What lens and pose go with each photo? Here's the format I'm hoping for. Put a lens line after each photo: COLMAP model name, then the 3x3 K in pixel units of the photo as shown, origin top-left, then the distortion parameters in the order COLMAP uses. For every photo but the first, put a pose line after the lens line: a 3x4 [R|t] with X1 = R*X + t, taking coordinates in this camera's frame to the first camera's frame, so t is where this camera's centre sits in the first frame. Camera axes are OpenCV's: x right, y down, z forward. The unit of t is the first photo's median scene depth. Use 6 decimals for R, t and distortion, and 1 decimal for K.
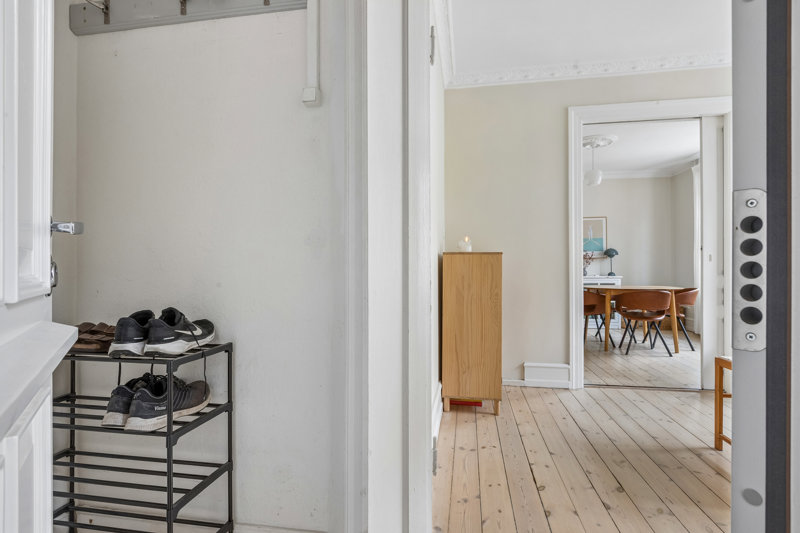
lens RADIAL K [[406.8, 0, 401.1], [0, 406.8, 267.3], [0, 0, 1]] dist [0.000488, -0.003077]
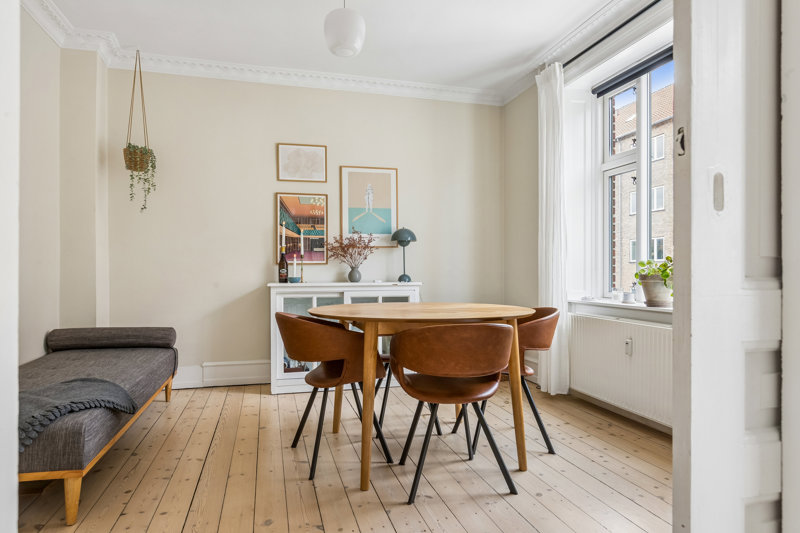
lens RADIAL K [[513.7, 0, 404.3], [0, 513.7, 266.8], [0, 0, 1]] dist [-0.001052, -0.002282]
pose [[0.912527, 0.003851, 0.408999, 0.361564], [-0.001284, 0.999978, -0.006551, 0.009629], [-0.409015, 0.005453, 0.912511, 0.584078]]
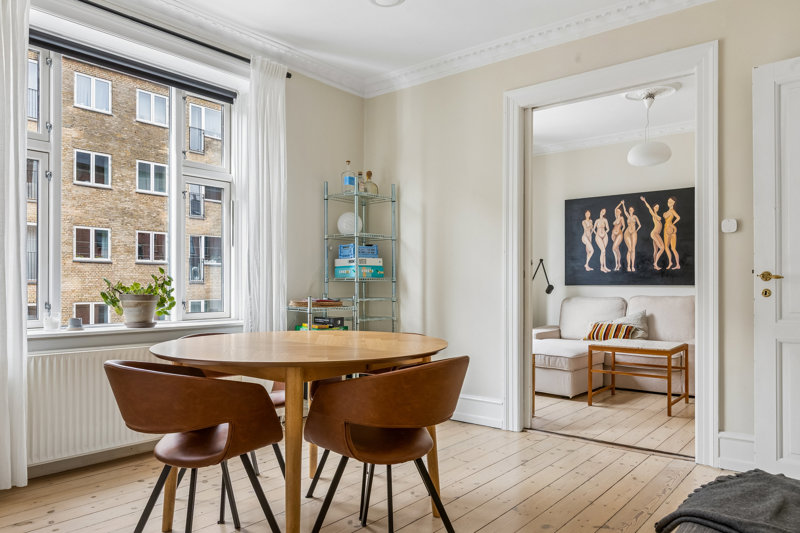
lens RADIAL K [[553.8, 0, 401.0], [0, 553.8, 282.7], [0, 0, 1]] dist [-0.002530, -0.006829]
pose [[-0.863237, 0.000352, 0.504799, 0.295128], [-0.005223, 0.999940, -0.009628, 0.004544], [-0.504772, -0.010948, -0.863183, 1.502296]]
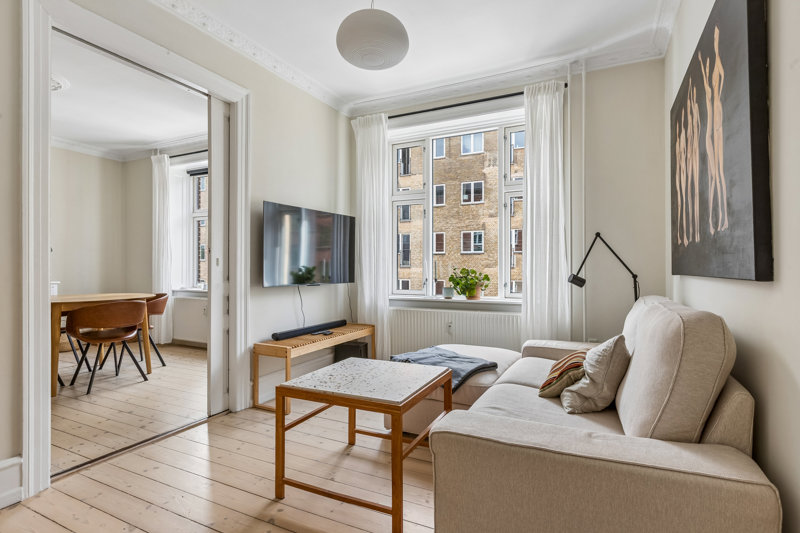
lens RADIAL K [[406.8, 0, 412.1], [0, 406.8, 267.5], [0, 0, 1]] dist [0.000488, -0.003077]
pose [[0.288365, -0.000240, 0.957521, 0.034193], [-0.005504, 0.999983, 0.001908, -0.010504], [-0.957505, -0.005820, 0.288358, 0.247836]]
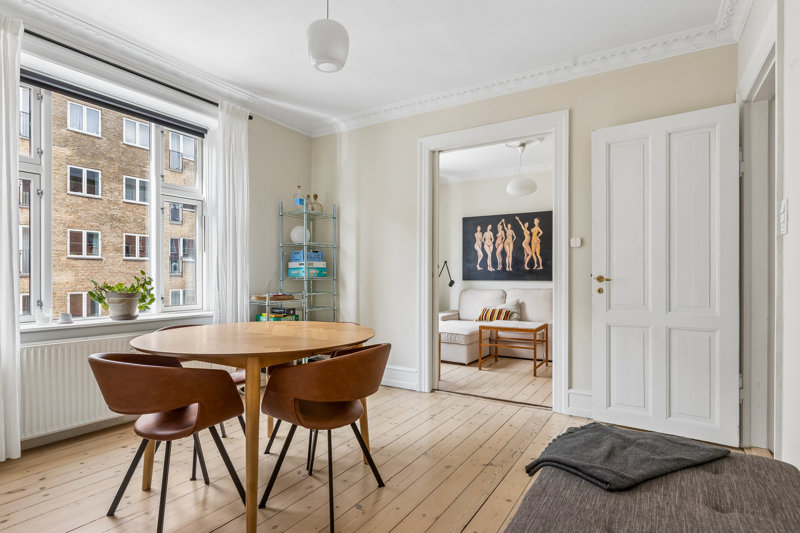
lens RADIAL K [[417.8, 0, 399.5], [0, 417.8, 277.4], [0, 0, 1]] dist [-0.007050, -0.000053]
pose [[-0.924334, -0.002158, 0.381578, 0.296104], [-0.003965, 0.999984, -0.003949, -0.008690], [-0.381563, -0.005163, -0.924328, 1.495442]]
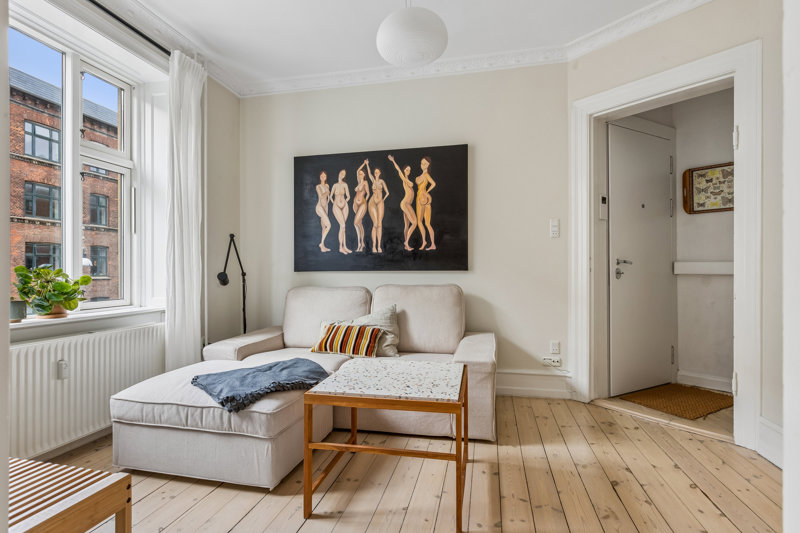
lens RADIAL K [[406.8, 0, 399.3], [0, 406.8, 266.3], [0, 0, 1]] dist [0.000488, -0.003077]
pose [[-0.997855, 0.000218, 0.065469, 0.398981], [-0.001384, 0.999701, -0.024415, 0.004409], [-0.065455, -0.024453, -0.997556, 0.816518]]
